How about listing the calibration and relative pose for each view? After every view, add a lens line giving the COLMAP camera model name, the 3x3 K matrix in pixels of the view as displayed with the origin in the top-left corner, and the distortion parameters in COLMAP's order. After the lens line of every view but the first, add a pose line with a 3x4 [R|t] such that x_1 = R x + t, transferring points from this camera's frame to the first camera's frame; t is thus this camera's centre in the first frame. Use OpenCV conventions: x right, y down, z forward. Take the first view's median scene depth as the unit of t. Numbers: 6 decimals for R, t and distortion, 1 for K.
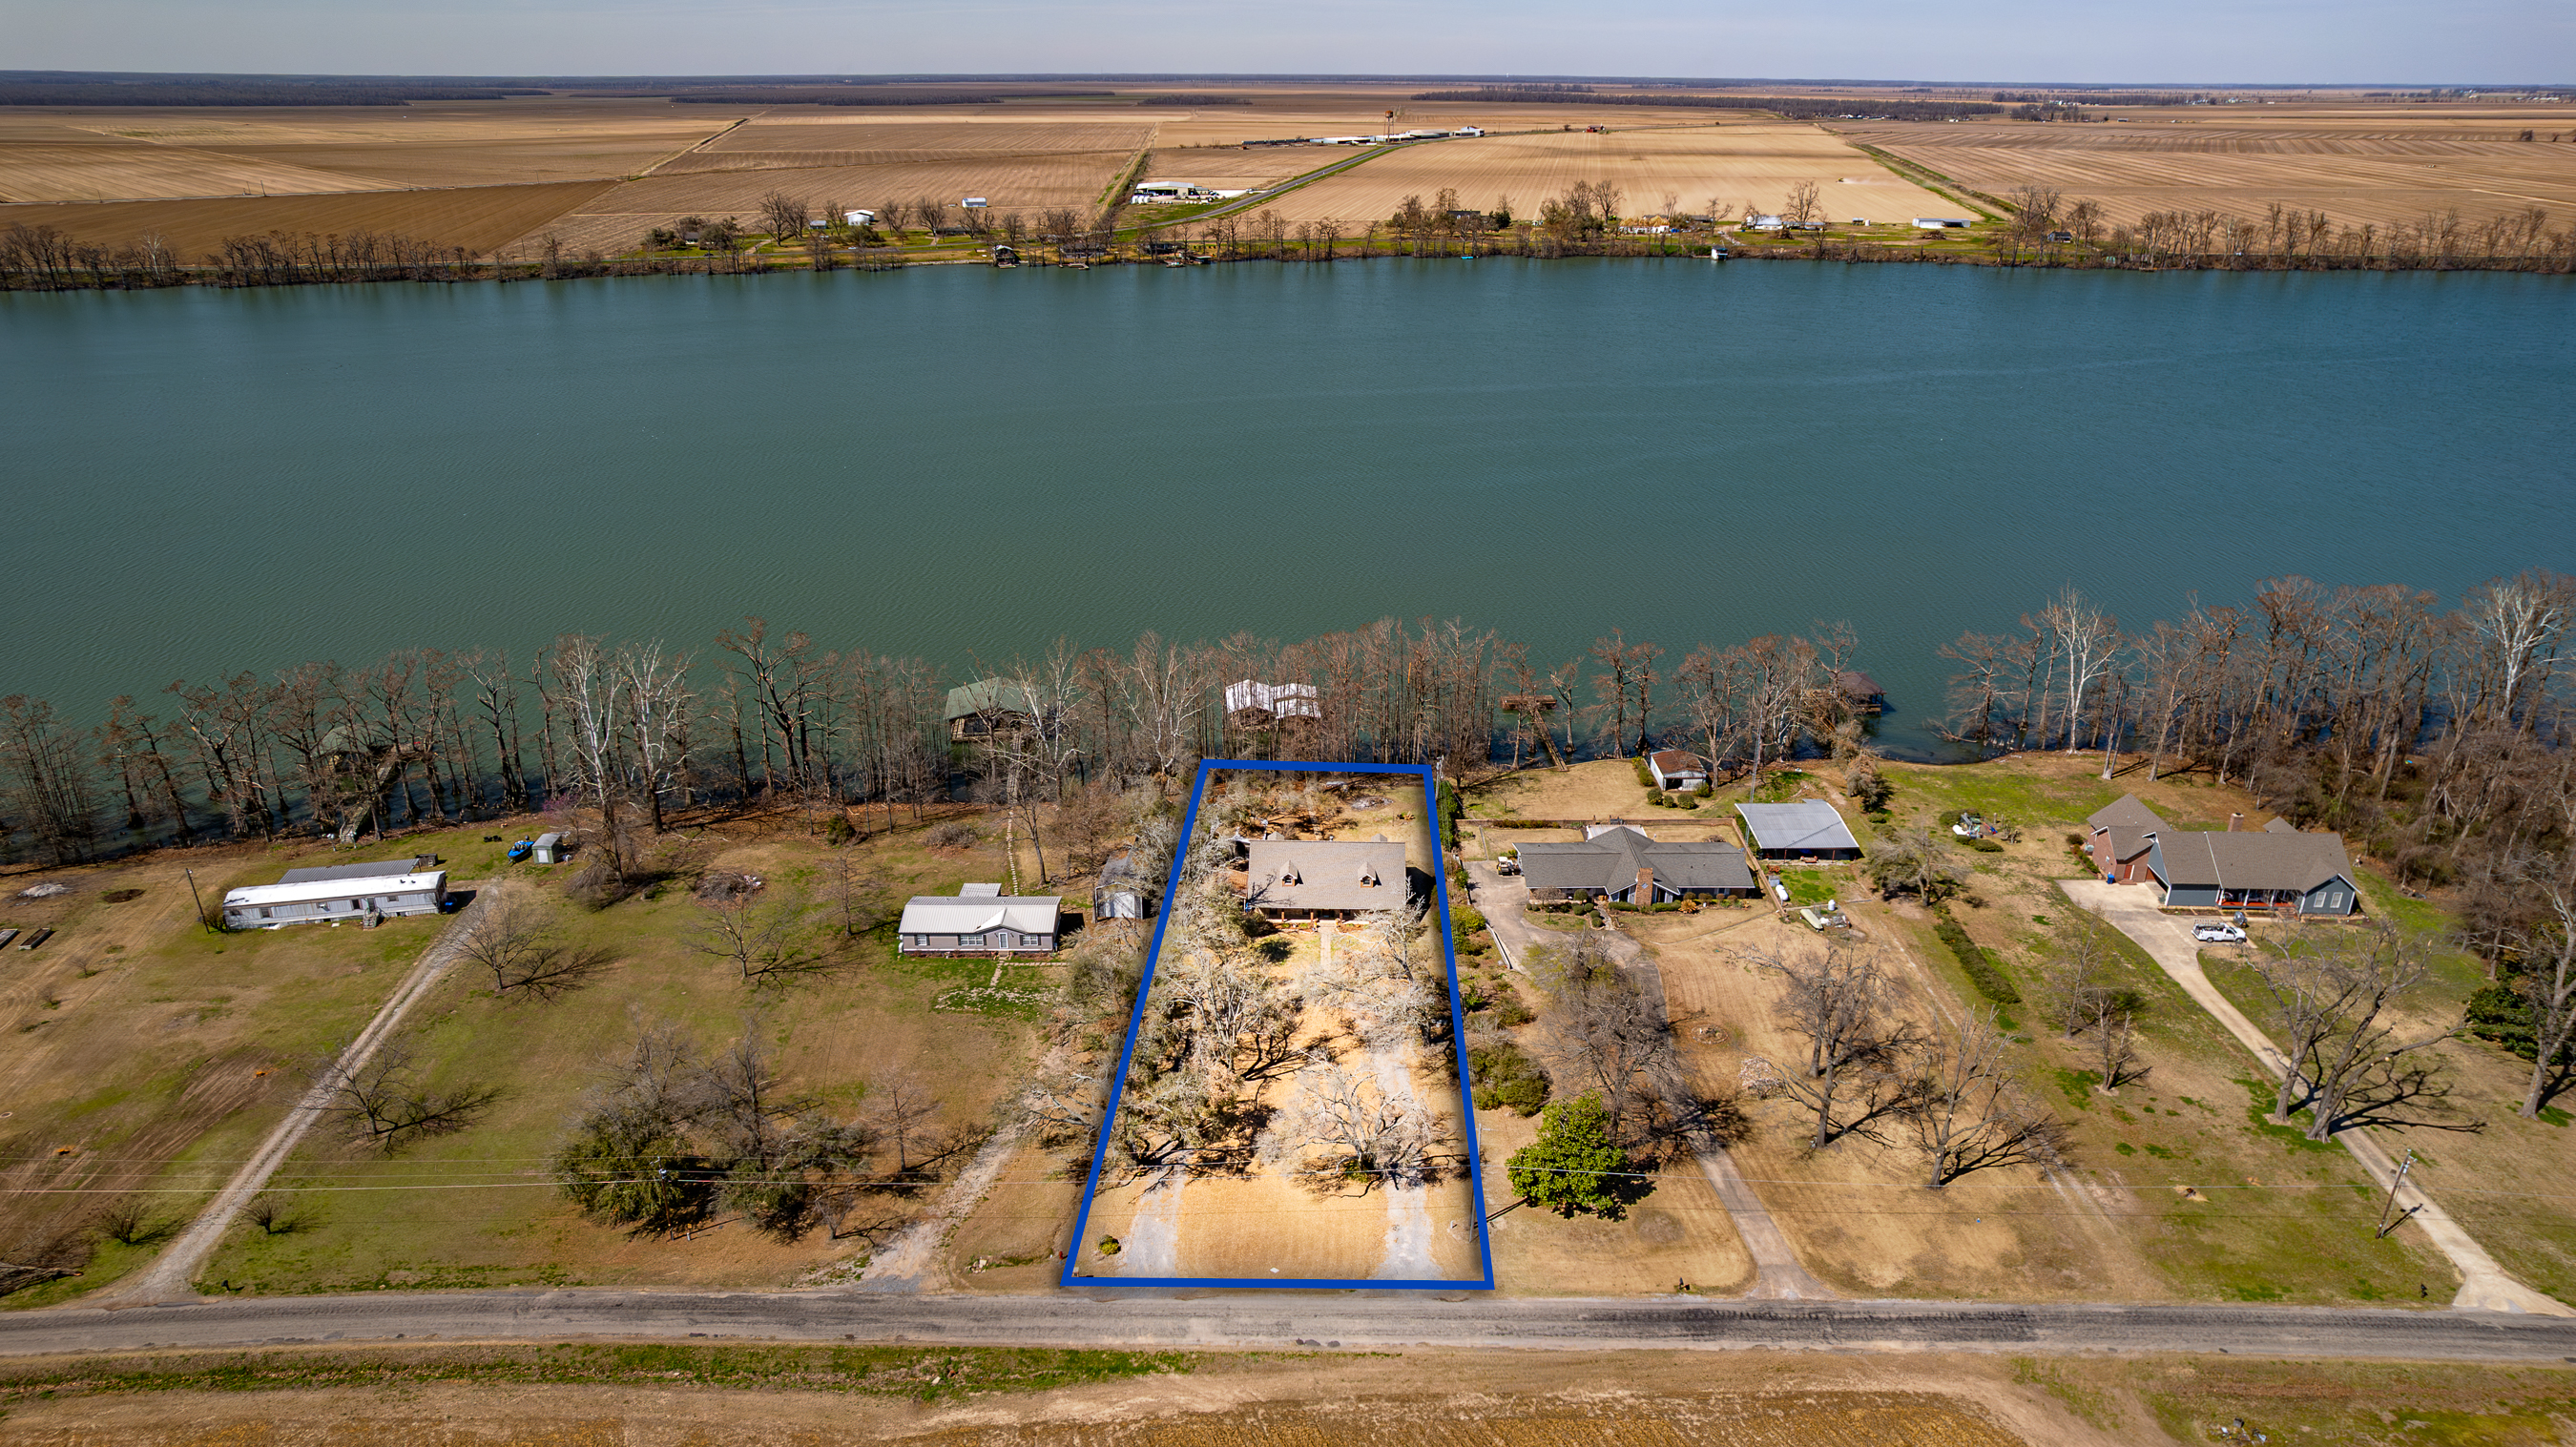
lens RADIAL K [[1635.2, 0, 1300.7], [0, 1635.2, 720.5], [0, 0, 1]] dist [-0.036225, 0.001434]
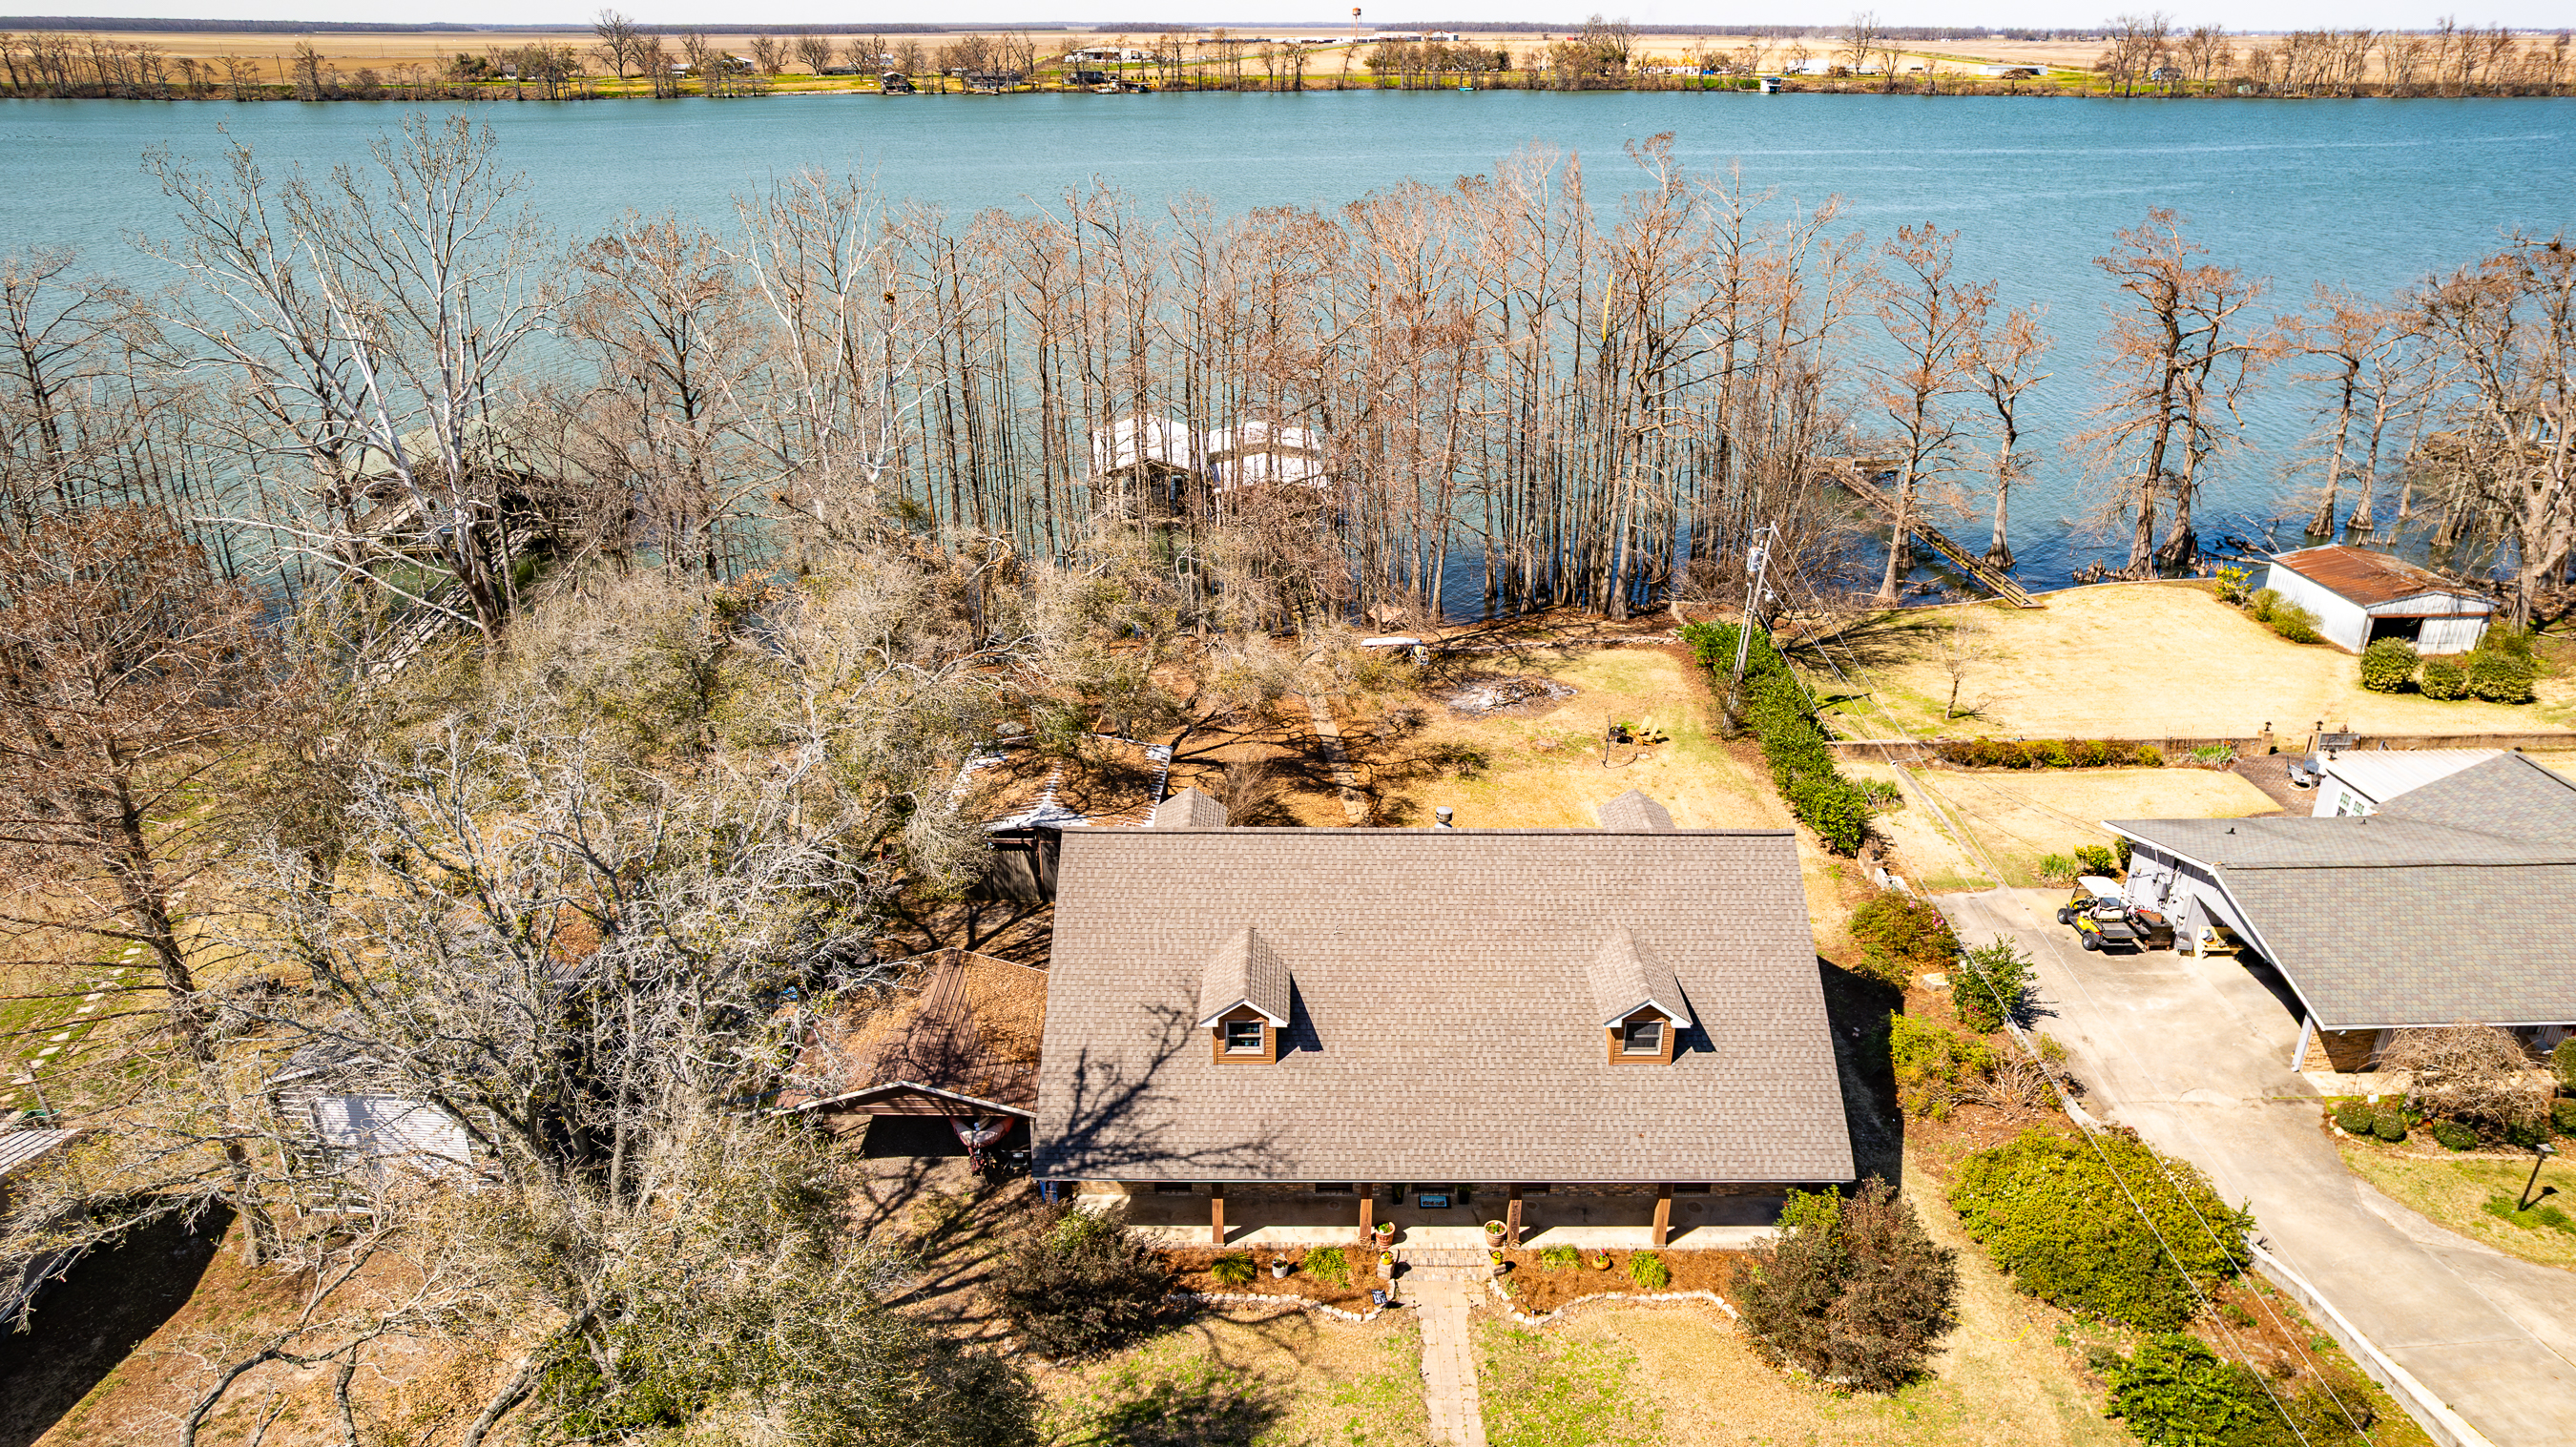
lens RADIAL K [[1635.2, 0, 1300.7], [0, 1635.2, 720.5], [0, 0, 1]] dist [-0.036225, 0.001434]
pose [[0.999732, -0.010195, 0.020807, -0.003756], [0.009681, 0.999650, 0.024629, 0.044149], [-0.021050, -0.024421, 0.999480, 0.644026]]
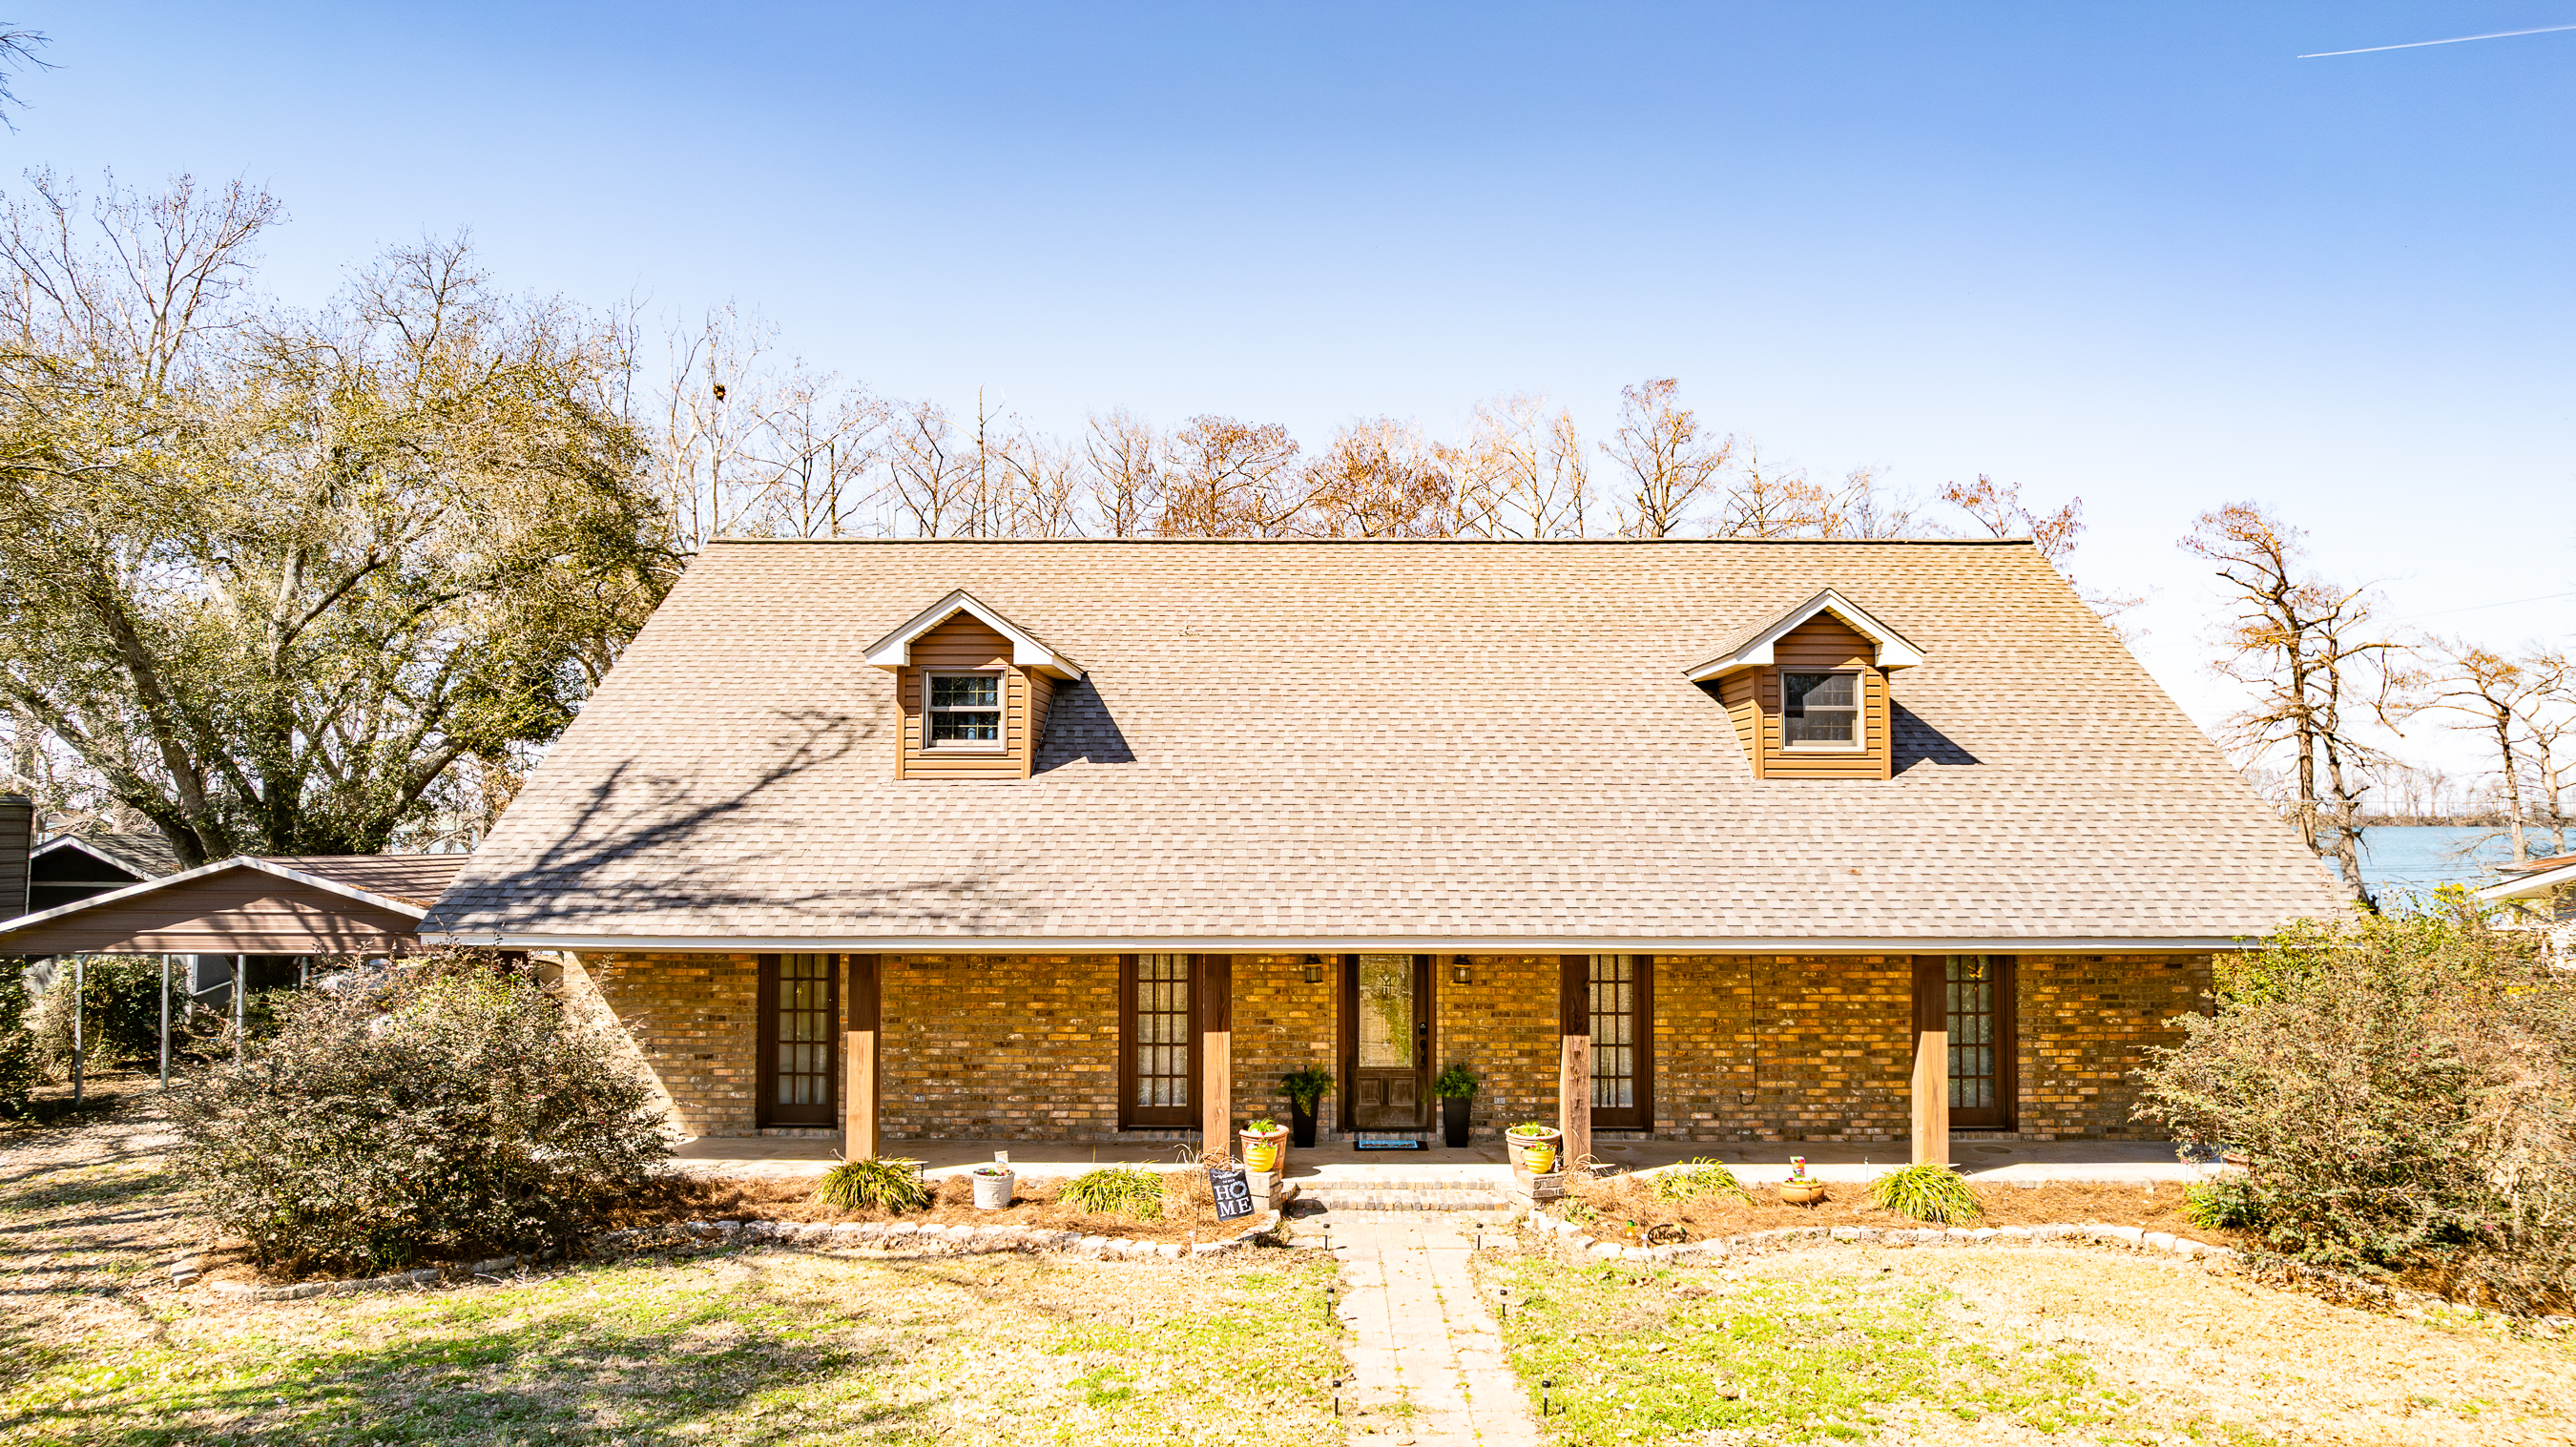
lens RADIAL K [[1635.2, 0, 1300.7], [0, 1635.2, 720.5], [0, 0, 1]] dist [-0.036225, 0.001434]
pose [[0.999814, -0.002978, 0.019043, 0.007424], [0.010823, 0.904266, -0.426832, 0.109981], [-0.015948, 0.426958, 0.904131, 0.733827]]
